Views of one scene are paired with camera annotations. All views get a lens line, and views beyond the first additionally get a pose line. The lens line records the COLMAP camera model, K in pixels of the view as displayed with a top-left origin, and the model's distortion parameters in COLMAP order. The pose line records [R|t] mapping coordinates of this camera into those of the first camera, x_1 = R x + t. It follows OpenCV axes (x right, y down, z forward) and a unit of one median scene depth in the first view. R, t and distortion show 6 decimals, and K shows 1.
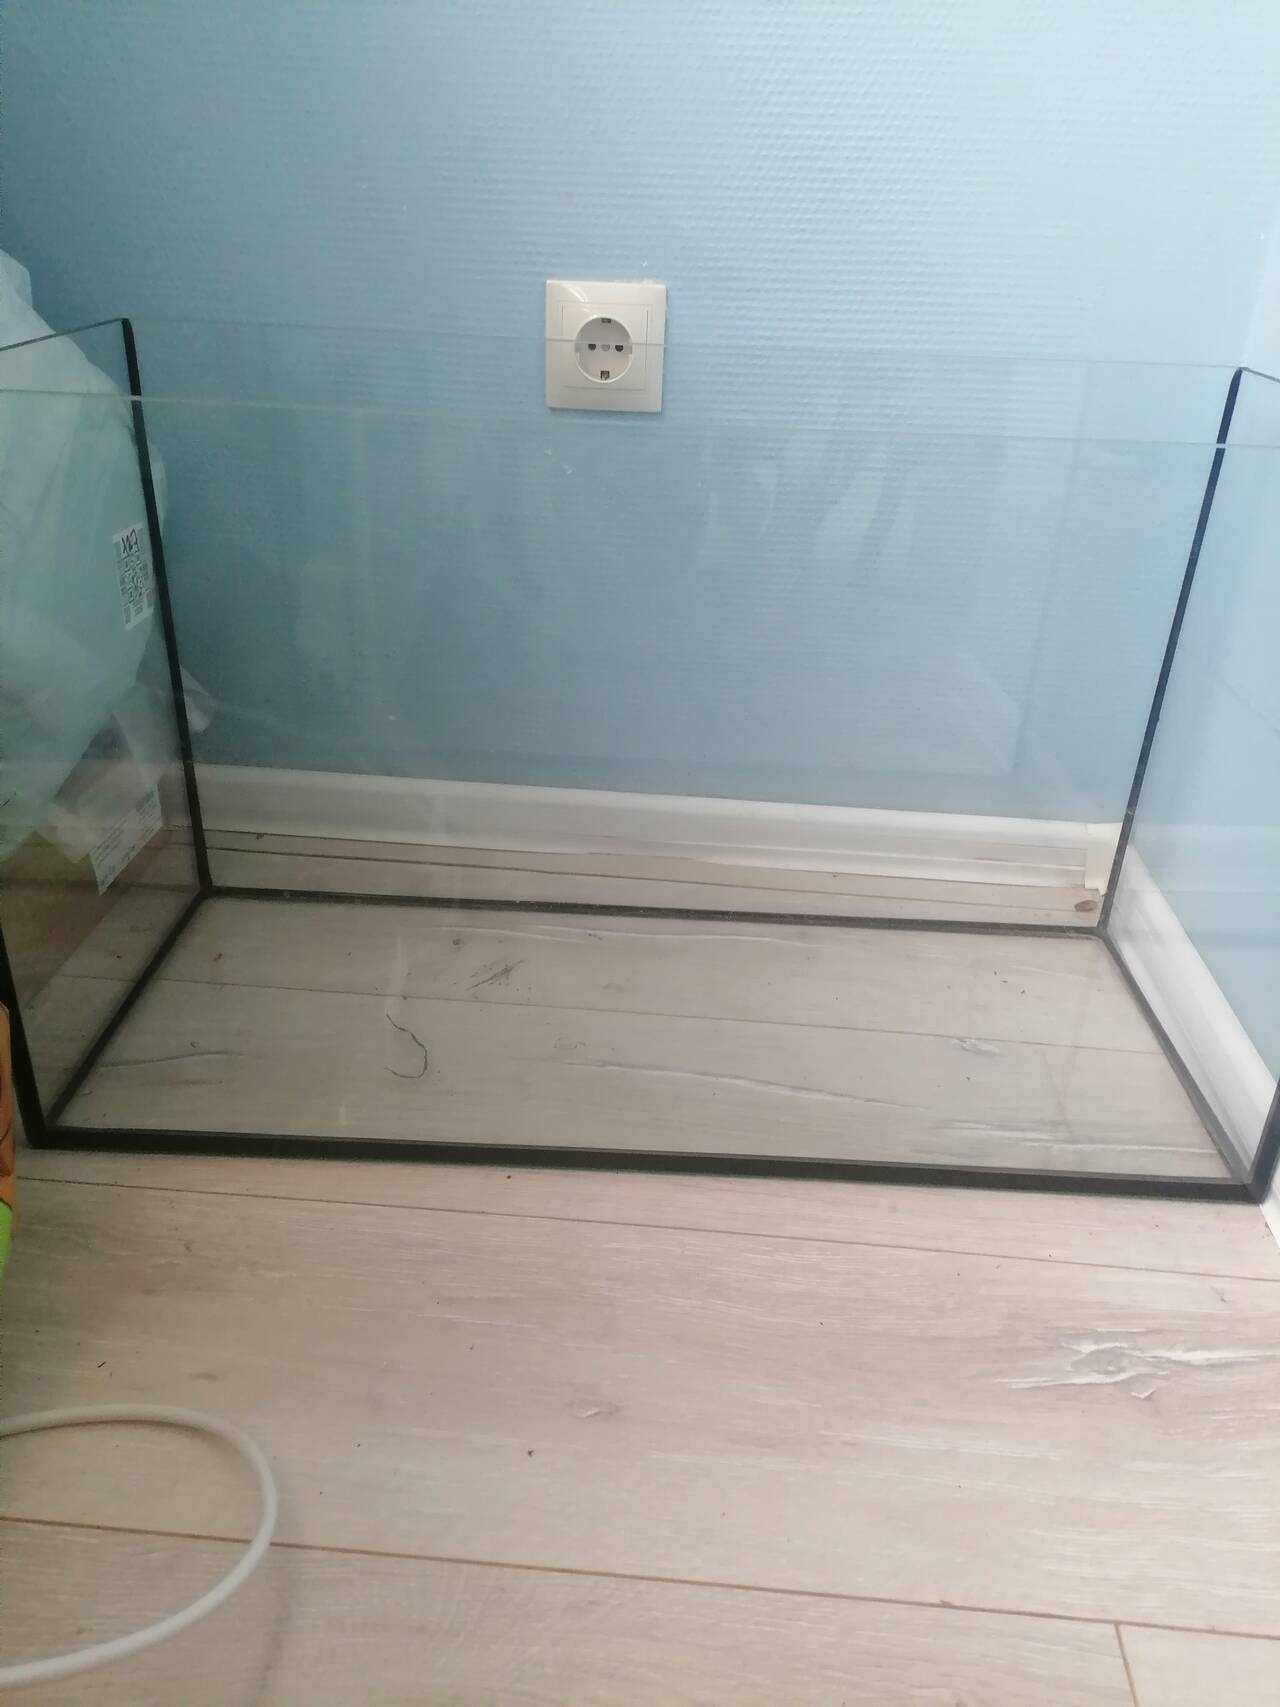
lens RADIAL K [[1293.1, 0, 647.1], [0, 1293.1, 860.5], [0, 0, 1]] dist [0.083907, -0.119557]
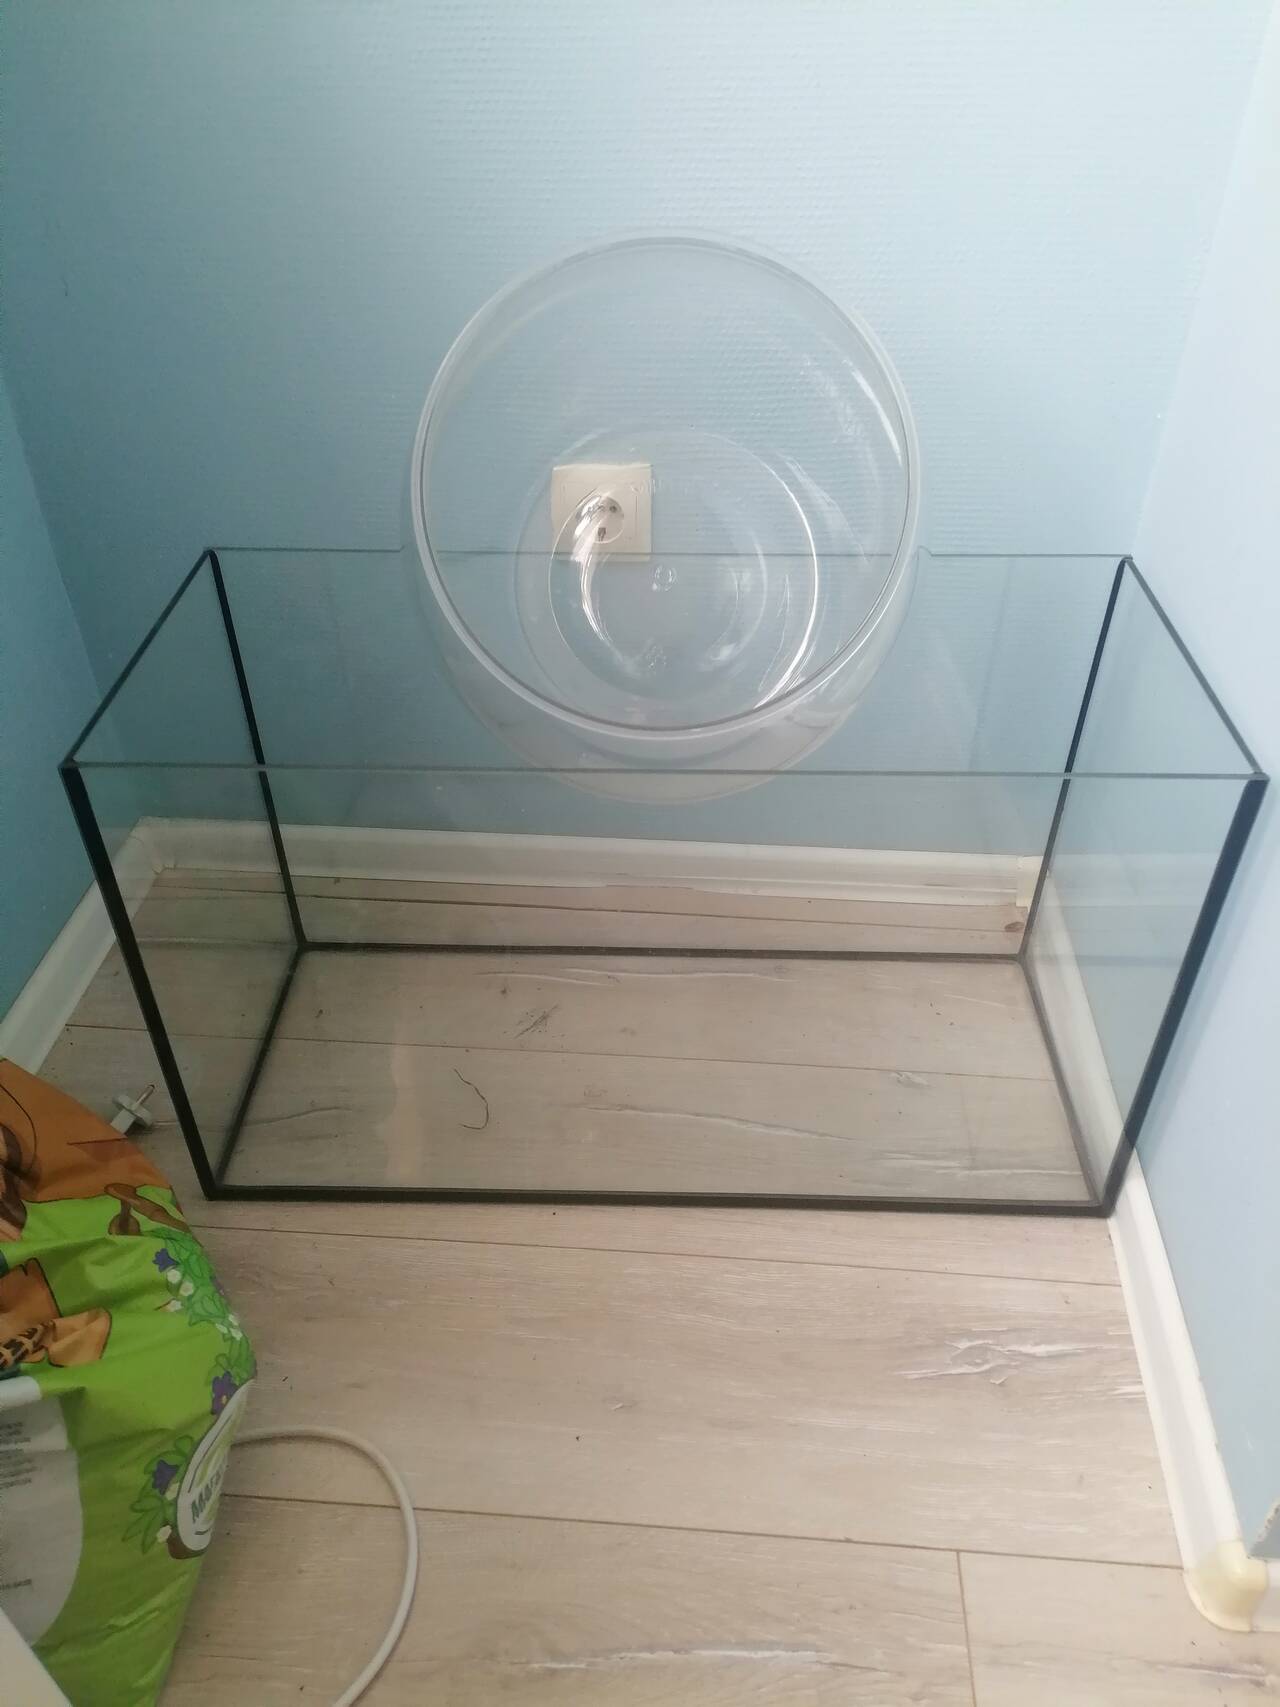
lens RADIAL K [[1293.1, 0, 647.1], [0, 1293.1, 860.5], [0, 0, 1]] dist [0.083907, -0.119557]
pose [[0.999179, -0.029074, -0.028224, 0.042673], [0.033861, 0.981679, 0.187512, -0.392081], [0.022255, -0.188314, 0.981857, -0.284602]]
